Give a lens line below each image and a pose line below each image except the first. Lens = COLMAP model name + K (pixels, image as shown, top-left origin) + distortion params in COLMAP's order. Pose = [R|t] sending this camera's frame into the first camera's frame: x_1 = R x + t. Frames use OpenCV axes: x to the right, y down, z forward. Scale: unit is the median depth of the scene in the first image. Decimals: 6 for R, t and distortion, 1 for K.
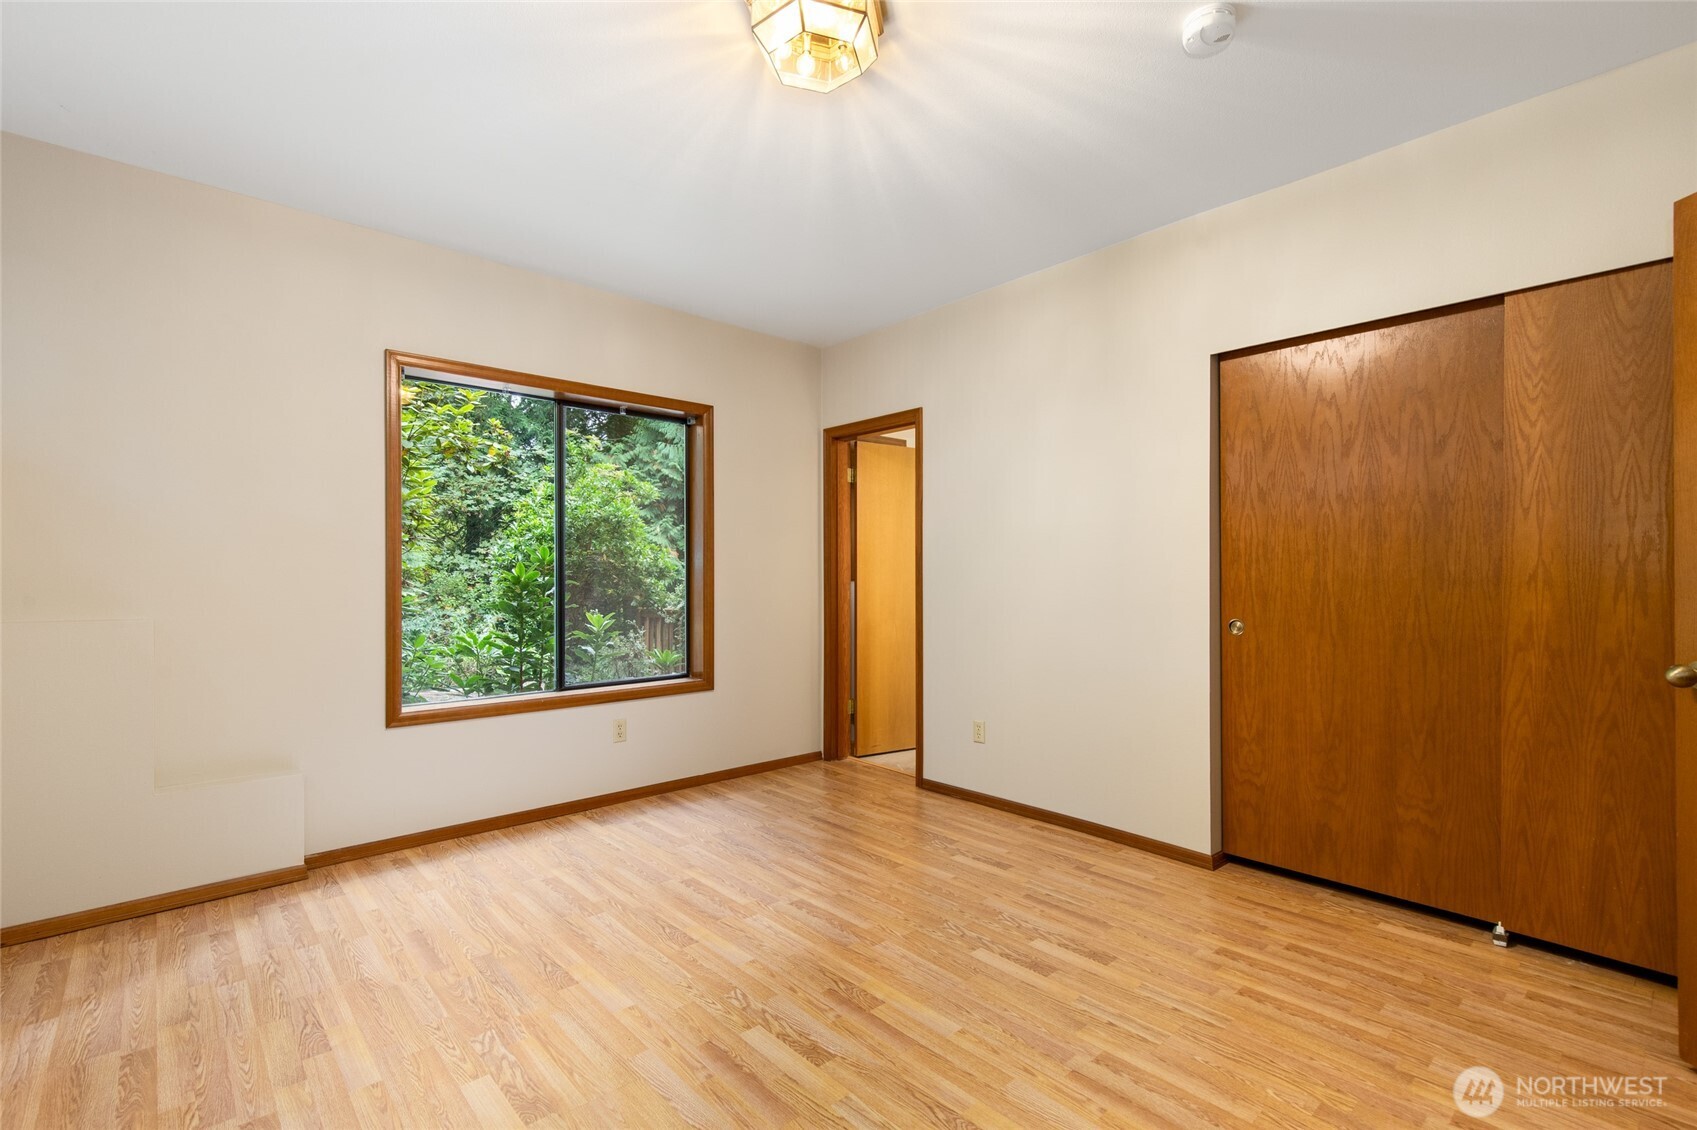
lens RADIAL K [[776.1, 0, 847.0], [0, 776.1, 570.0], [0, 0, 1]] dist [0.000996, 0.000169]
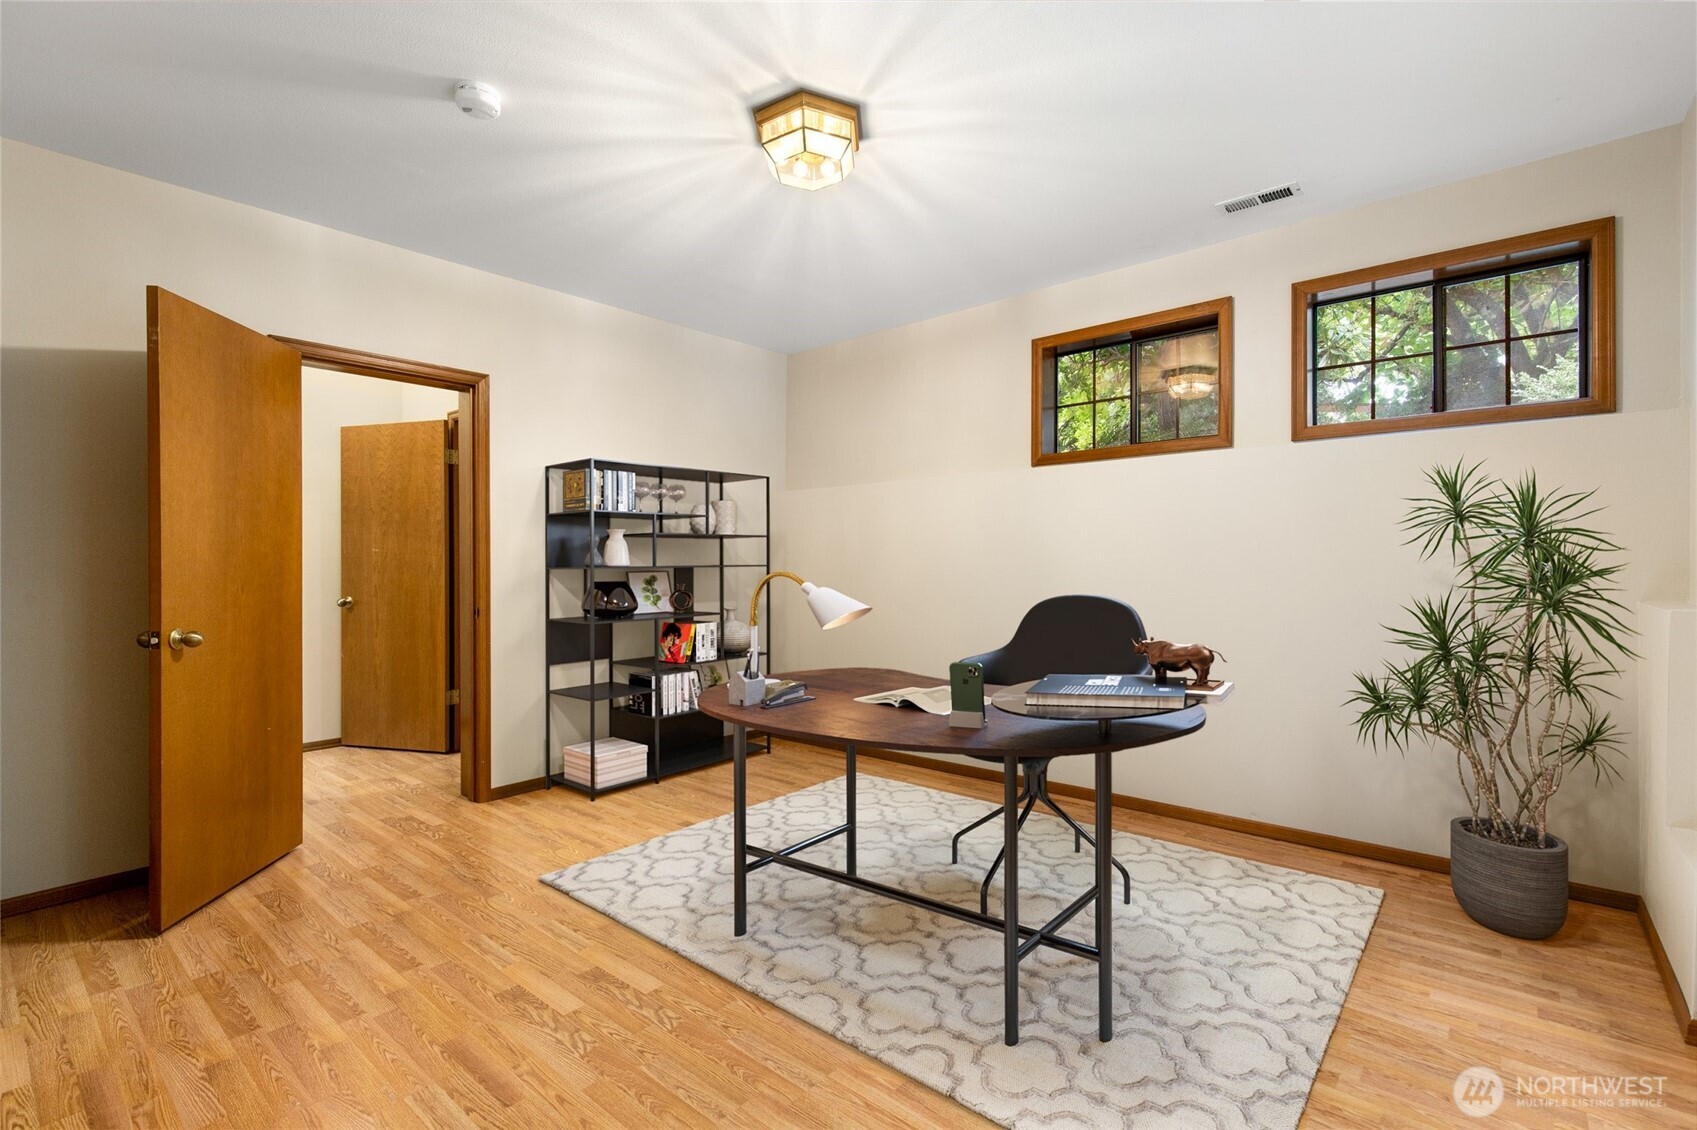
lens RADIAL K [[776.1, 0, 849.8], [0, 776.1, 565.2], [0, 0, 1]] dist [0.000996, 0.000169]
pose [[-0.991393, 0.007020, -0.130731, 0.054728], [0.007907, 0.999949, -0.006273, 0.015718], [0.130680, -0.007253, -0.991398, 1.819569]]
